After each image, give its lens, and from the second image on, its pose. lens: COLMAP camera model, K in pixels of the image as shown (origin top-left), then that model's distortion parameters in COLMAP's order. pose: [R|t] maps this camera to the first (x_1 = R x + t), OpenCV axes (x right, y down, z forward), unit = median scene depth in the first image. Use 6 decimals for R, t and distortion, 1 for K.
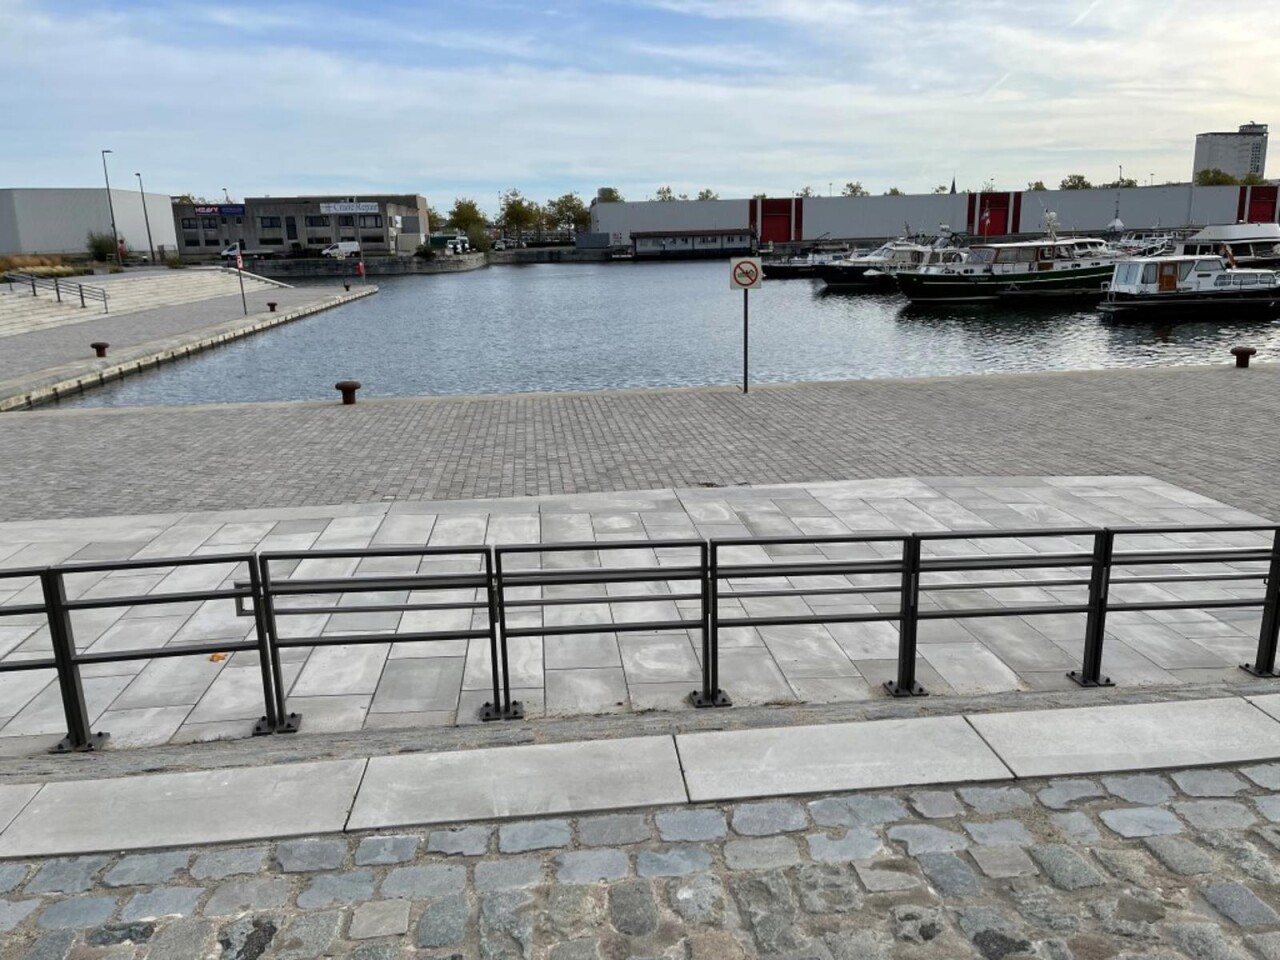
lens RADIAL K [[975.4, 0, 638.6], [0, 975.4, 476.2], [0, 0, 1]] dist [0.068382, -0.079021]
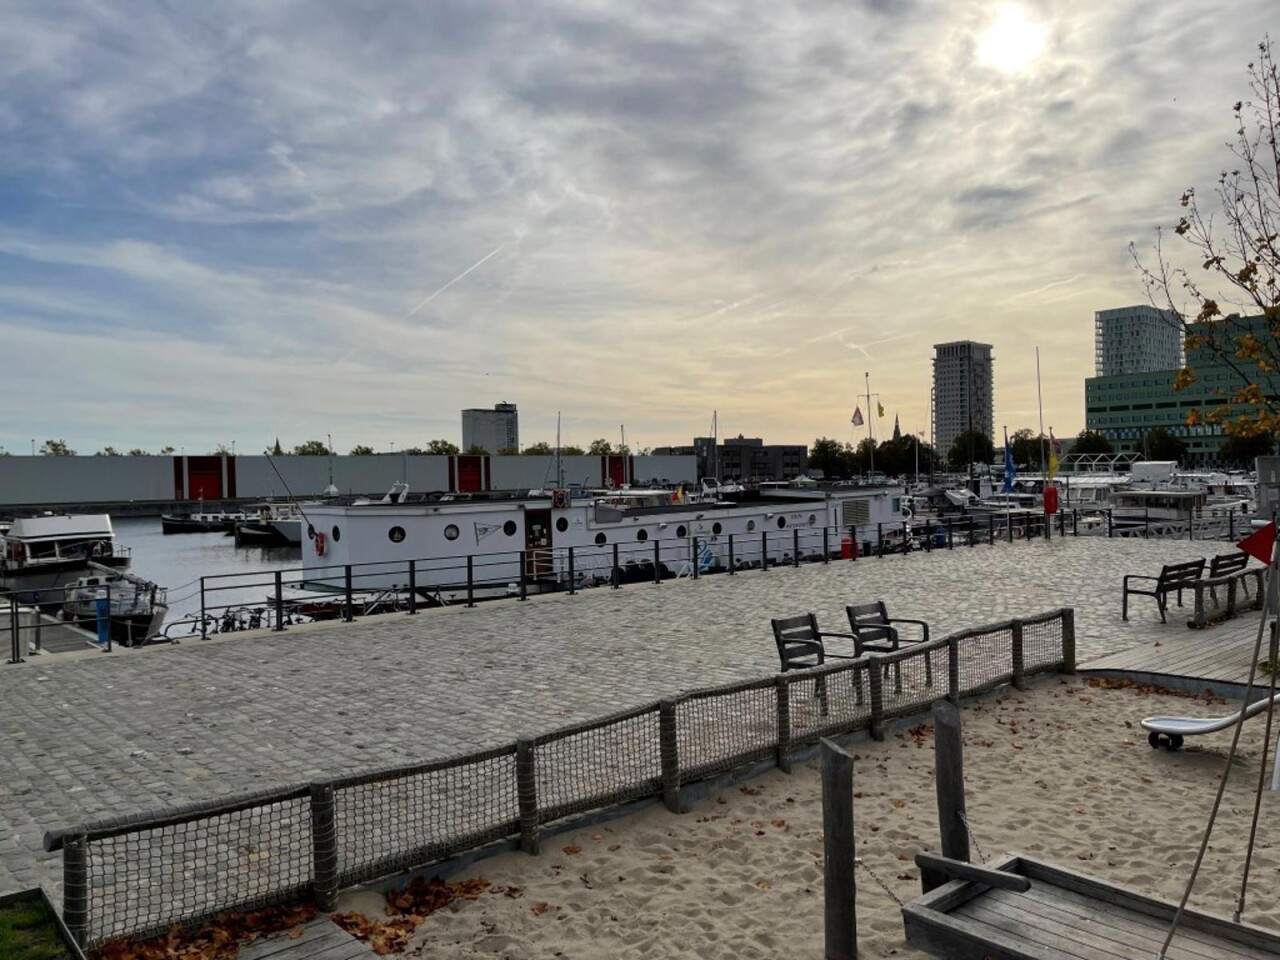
lens RADIAL K [[975.4, 0, 648.1], [0, 975.4, 478.6], [0, 0, 1]] dist [0.068382, -0.079021]
pose [[0.805865, 0.007322, 0.592055, 0.492499], [0.140716, 0.968907, -0.203516, -0.051777], [-0.575136, 0.247317, 0.779777, 0.089161]]
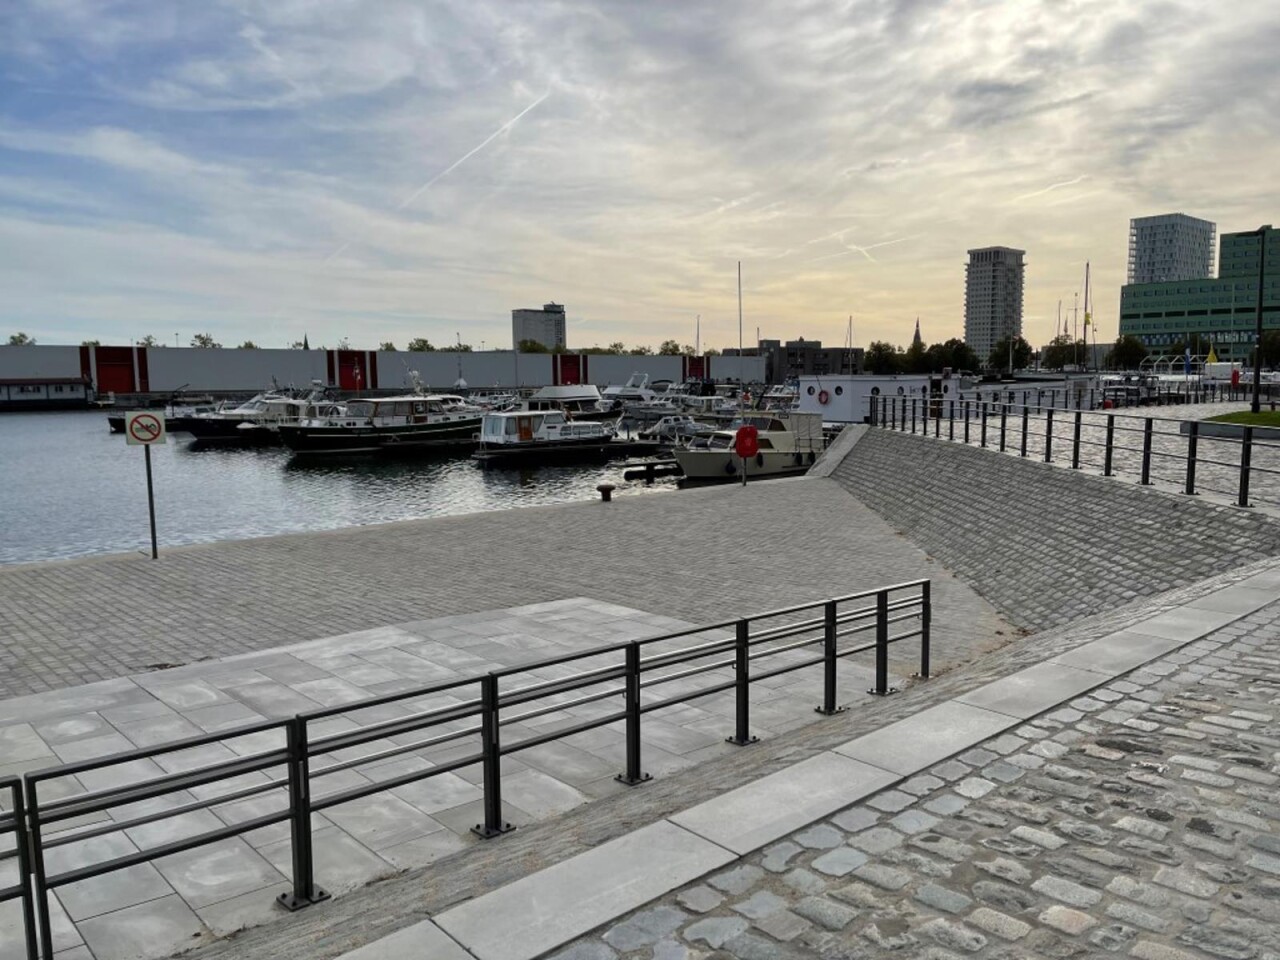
lens RADIAL K [[975.4, 0, 653.1], [0, 975.4, 482.0], [0, 0, 1]] dist [0.068382, -0.079021]
pose [[0.803521, -0.044632, 0.593601, -0.023542], [0.130653, 0.986093, -0.102714, -0.001371], [-0.580762, 0.160088, 0.798177, 0.004675]]
